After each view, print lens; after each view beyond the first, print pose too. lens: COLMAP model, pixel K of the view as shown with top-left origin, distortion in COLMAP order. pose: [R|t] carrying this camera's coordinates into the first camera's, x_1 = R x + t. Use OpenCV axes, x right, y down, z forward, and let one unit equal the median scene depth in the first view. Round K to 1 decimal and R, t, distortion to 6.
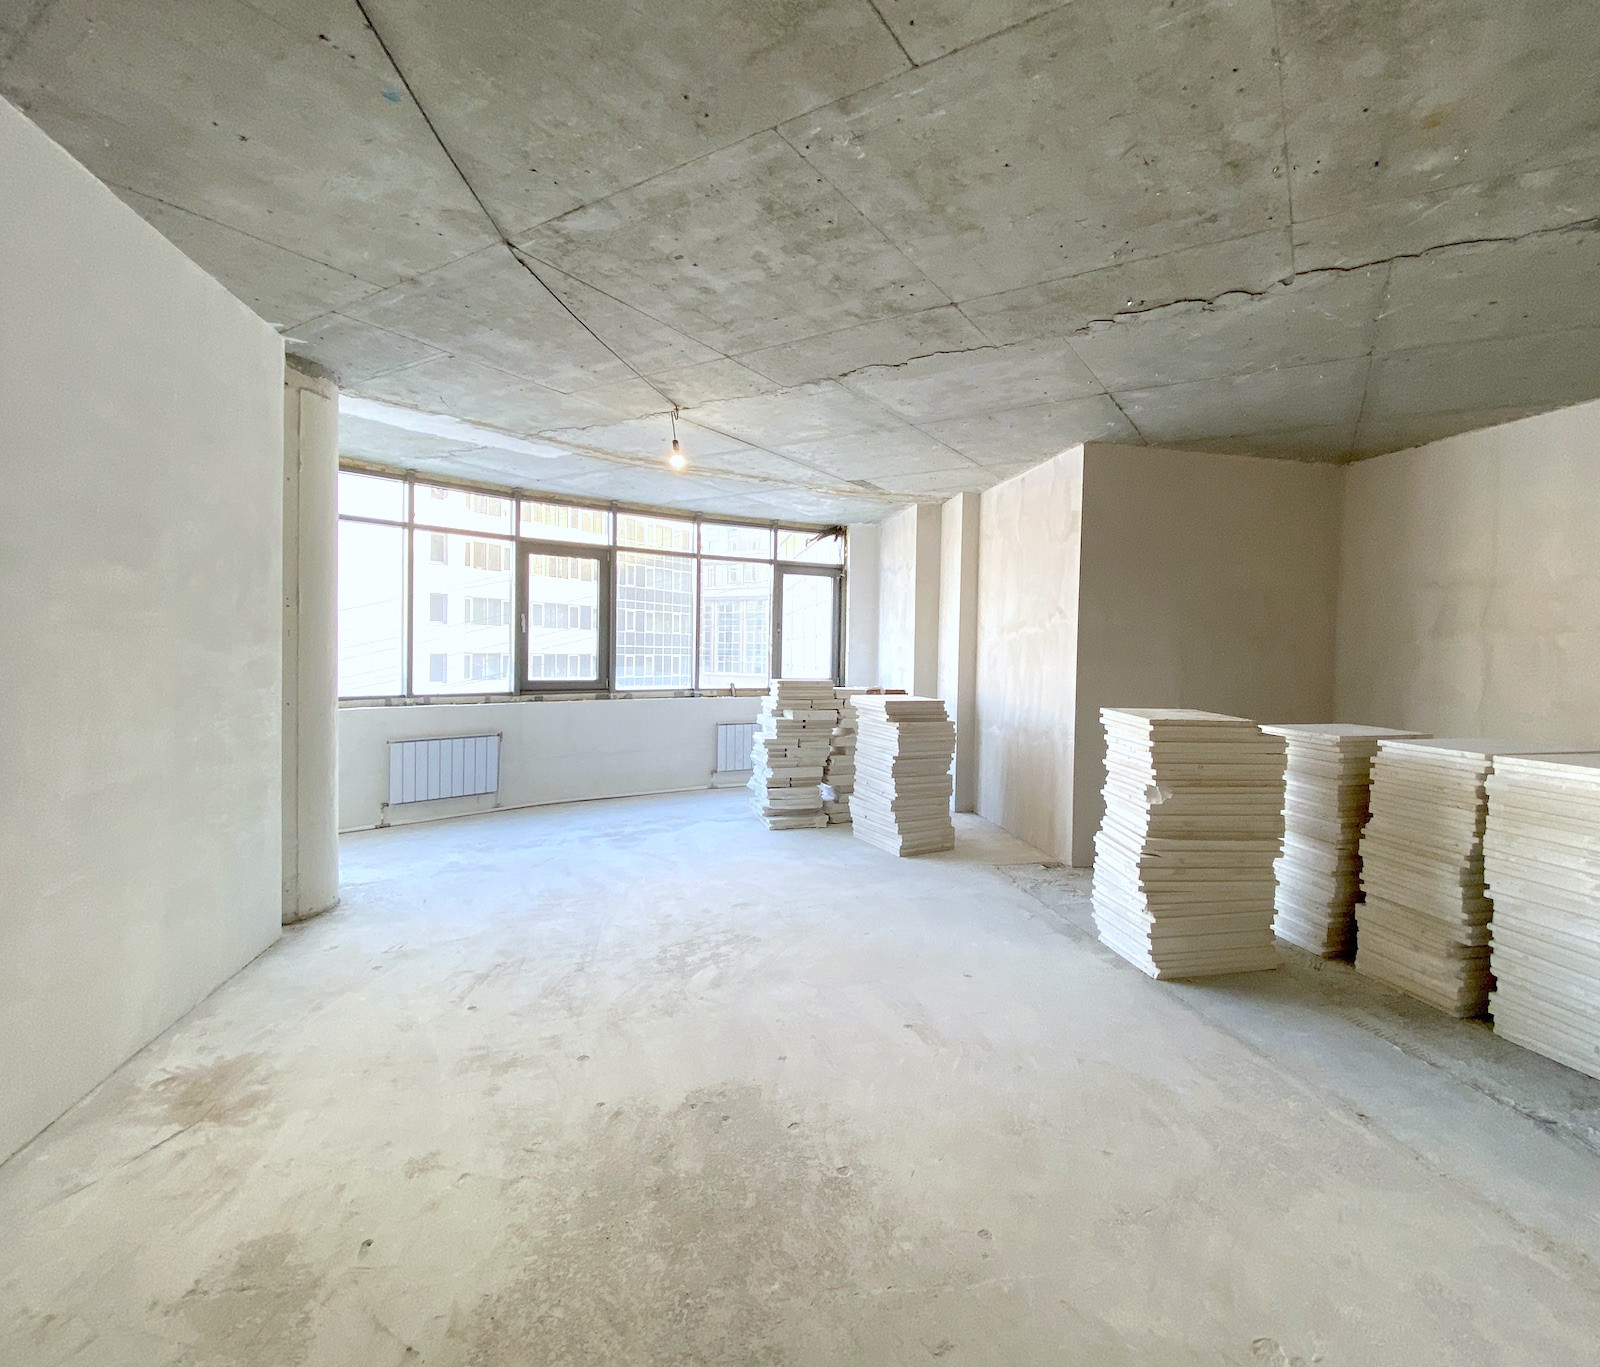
lens RADIAL K [[768.7, 0, 870.8], [0, 768.7, 671.9], [0, 0, 1]] dist [0.079285, -0.057205]
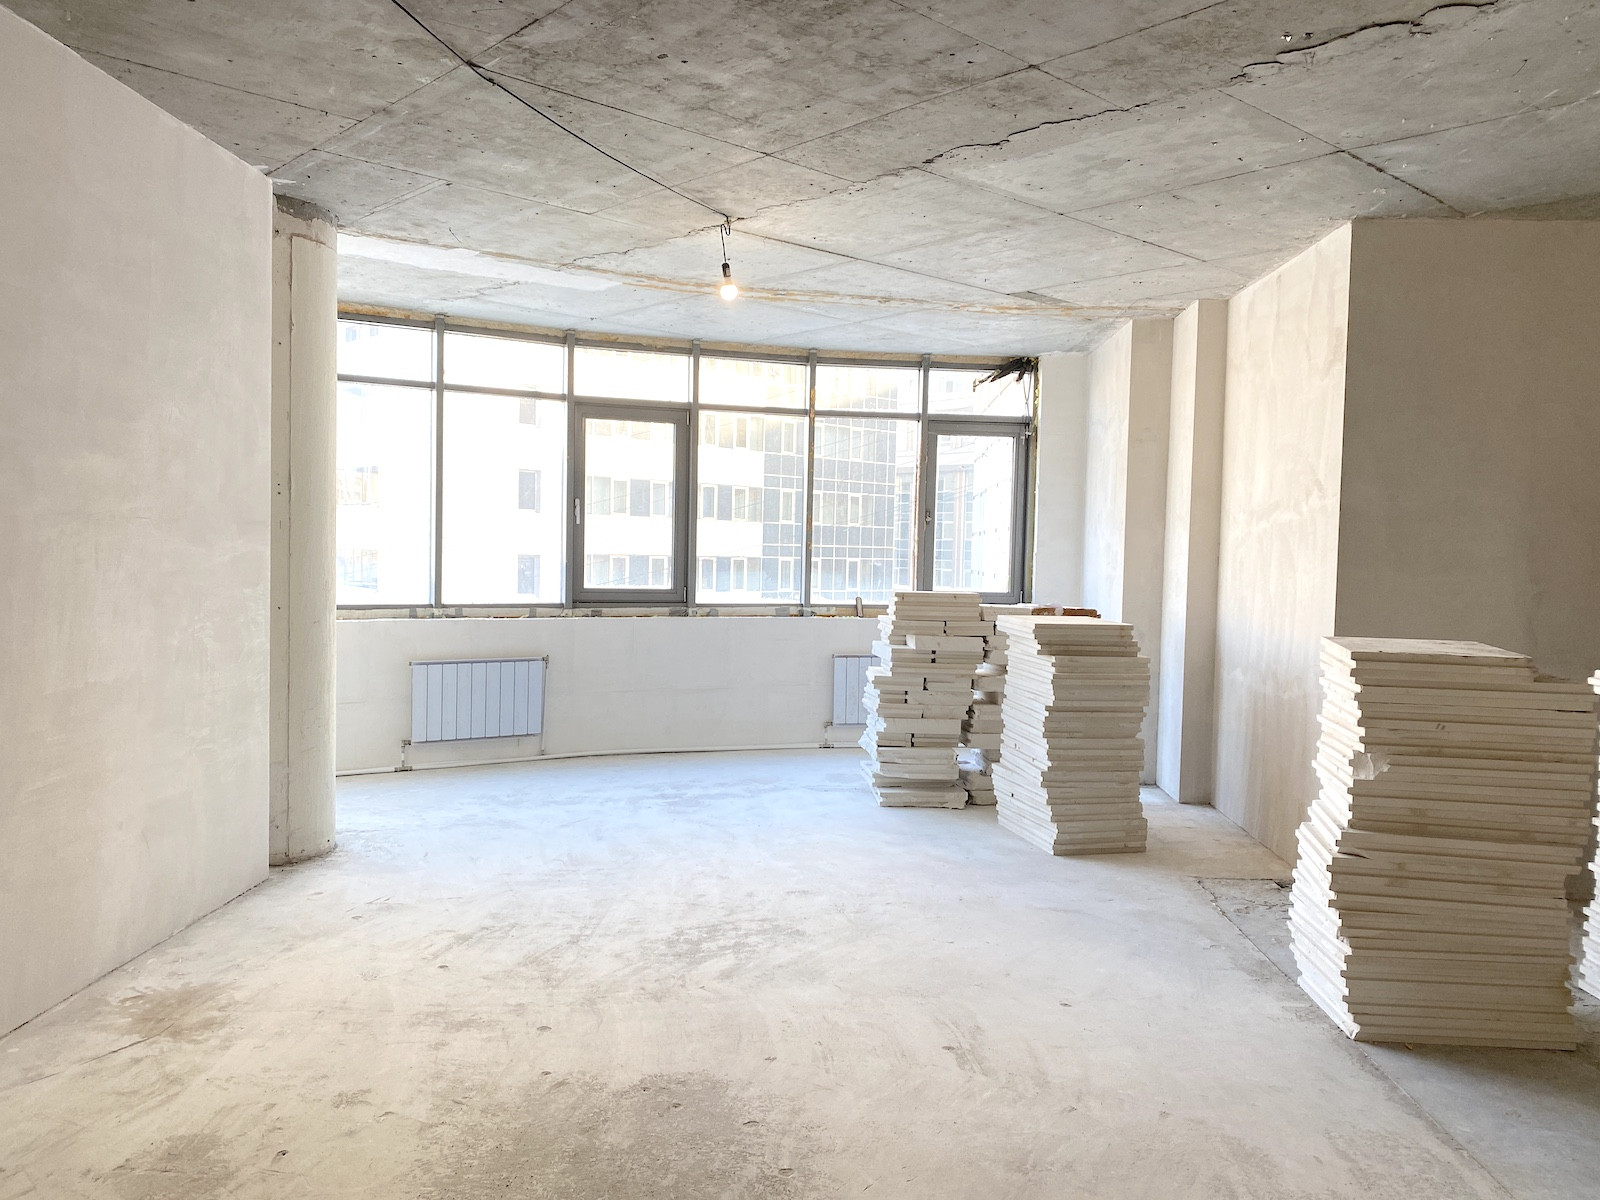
lens RADIAL K [[1211.3, 0, 800.0], [0, 1211.3, 600.0], [0, 0, 1]] dist [0.129872, -0.175021]
pose [[0.960751, 0.015218, -0.276993, 0.145334], [-0.011791, 0.999832, 0.014035, 0.005871], [0.277160, -0.010218, 0.960769, -0.106634]]
